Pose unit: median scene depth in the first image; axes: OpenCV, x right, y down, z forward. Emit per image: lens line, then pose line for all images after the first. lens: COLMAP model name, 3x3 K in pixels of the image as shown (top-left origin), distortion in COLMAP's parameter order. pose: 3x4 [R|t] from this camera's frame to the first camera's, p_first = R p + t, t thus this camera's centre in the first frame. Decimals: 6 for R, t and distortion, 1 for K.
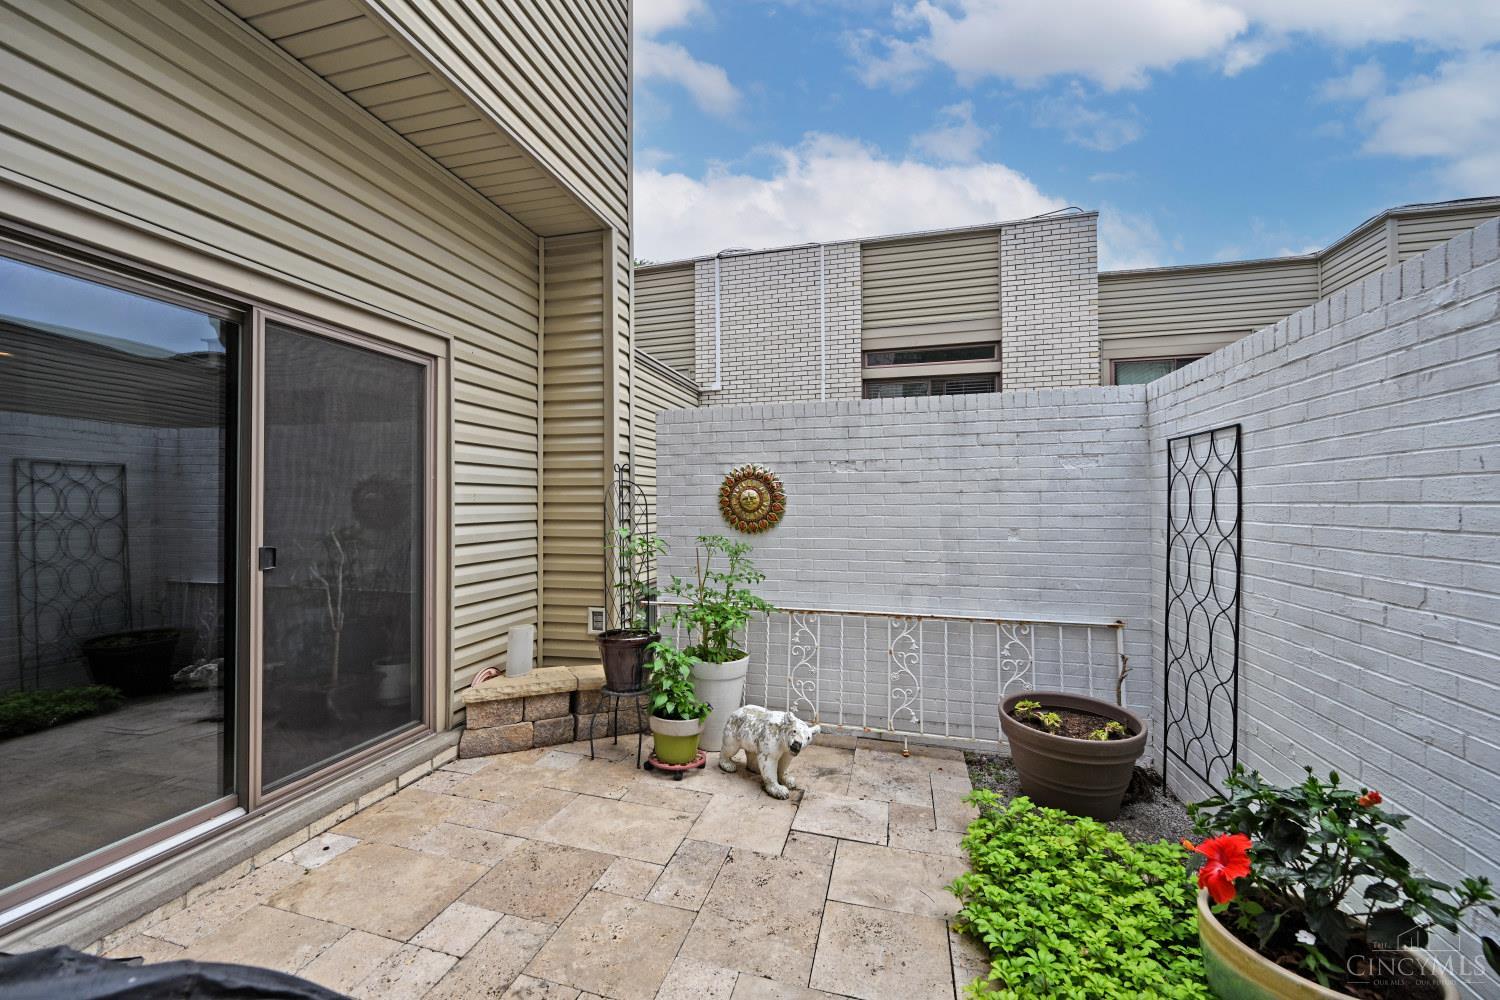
lens RADIAL K [[590.3, 0, 745.9], [0, 590.3, 504.0], [0, 0, 1]] dist [-0.001597, 0.000761]
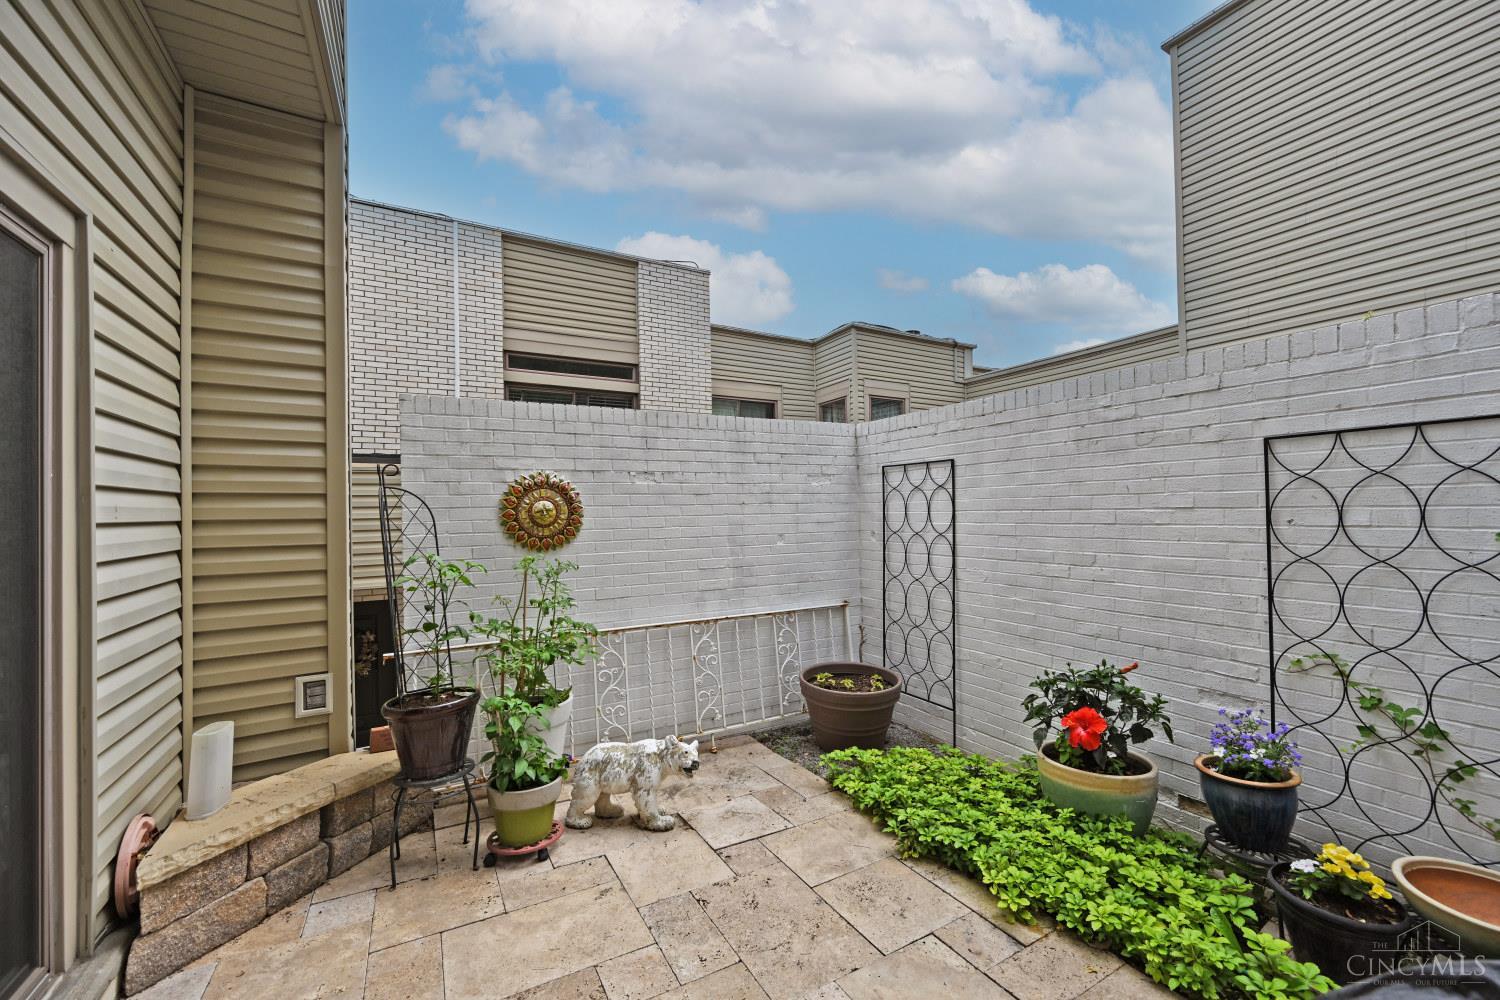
lens RADIAL K [[590.3, 0, 751.0], [0, 590.3, 507.1], [0, 0, 1]] dist [-0.001597, 0.000761]
pose [[0.711964, -0.003784, 0.702206, -0.424892], [0.014266, 0.999857, -0.009076, -0.003510], [-0.702071, 0.016479, 0.711916, 0.193315]]
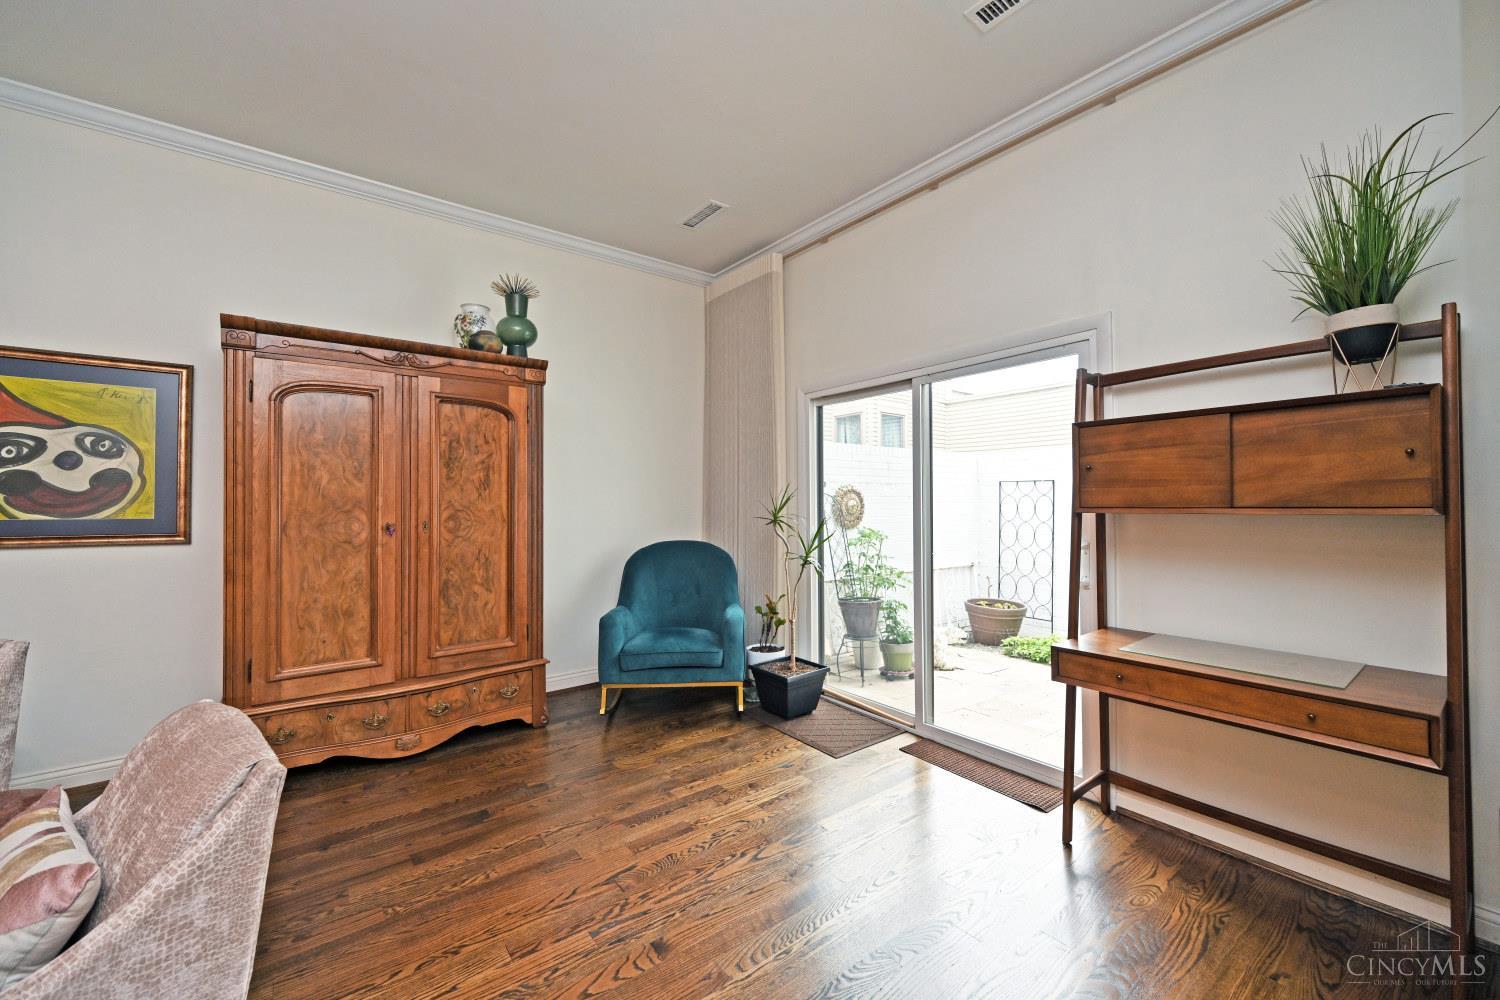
lens RADIAL K [[590.3, 0, 750.4], [0, 590.3, 501.9], [0, 0, 1]] dist [-0.001597, 0.000761]
pose [[0.603802, 0.004370, 0.797122, -1.506055], [-0.000770, 0.999988, -0.004899, -0.013419], [-0.797134, 0.002345, 0.603798, 0.325731]]
